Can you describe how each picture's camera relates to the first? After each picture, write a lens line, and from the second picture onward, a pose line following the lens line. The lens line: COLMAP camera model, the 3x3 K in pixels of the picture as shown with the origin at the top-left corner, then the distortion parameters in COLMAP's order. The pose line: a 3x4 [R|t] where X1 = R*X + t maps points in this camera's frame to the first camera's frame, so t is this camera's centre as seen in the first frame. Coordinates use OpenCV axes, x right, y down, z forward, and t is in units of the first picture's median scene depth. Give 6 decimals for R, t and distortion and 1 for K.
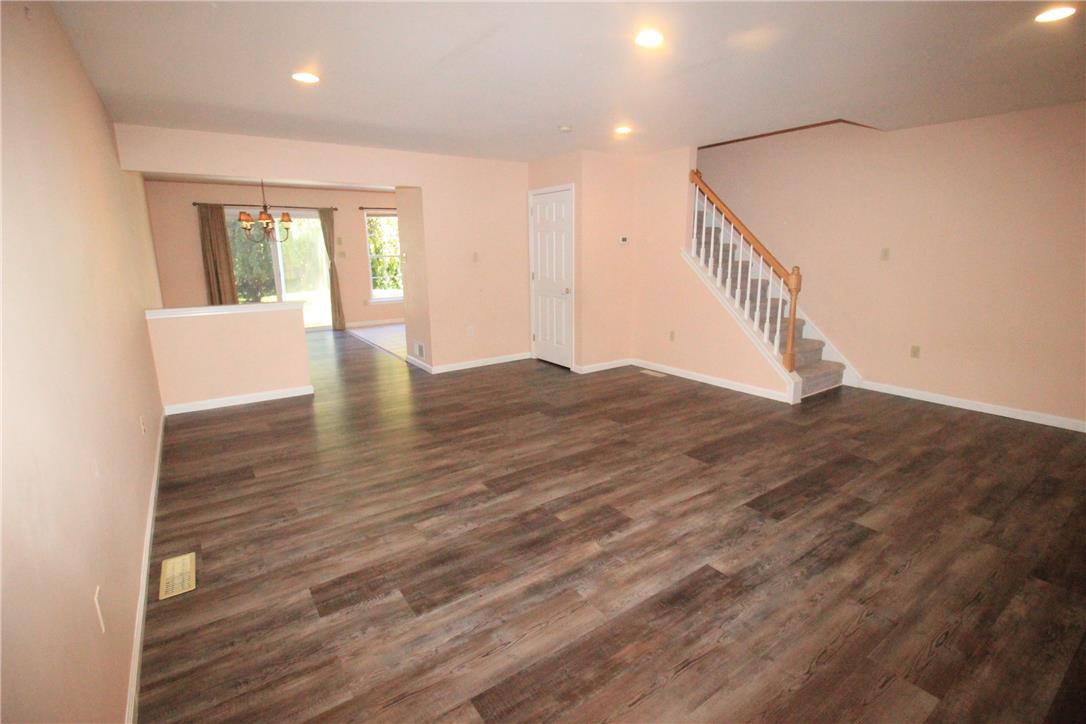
lens RADIAL K [[500.8, 0, 542.8], [0, 500.8, 361.0], [0, 0, 1]] dist [-0.024140, -0.005507]
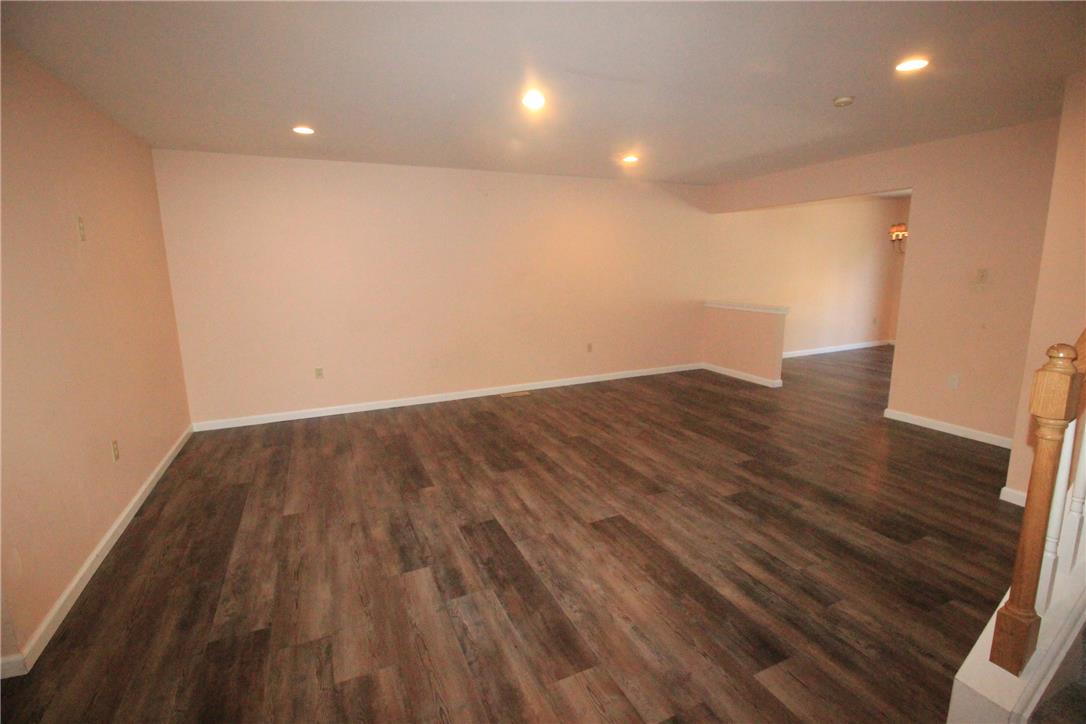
lens RADIAL K [[500.8, 0, 541.7], [0, 500.8, 353.7], [0, 0, 1]] dist [-0.024140, -0.005507]
pose [[-0.172929, 0.194949, -0.965448, 1.349550], [-0.206190, 0.951331, 0.229030, -0.301028], [0.963110, 0.238672, -0.124316, 1.164720]]
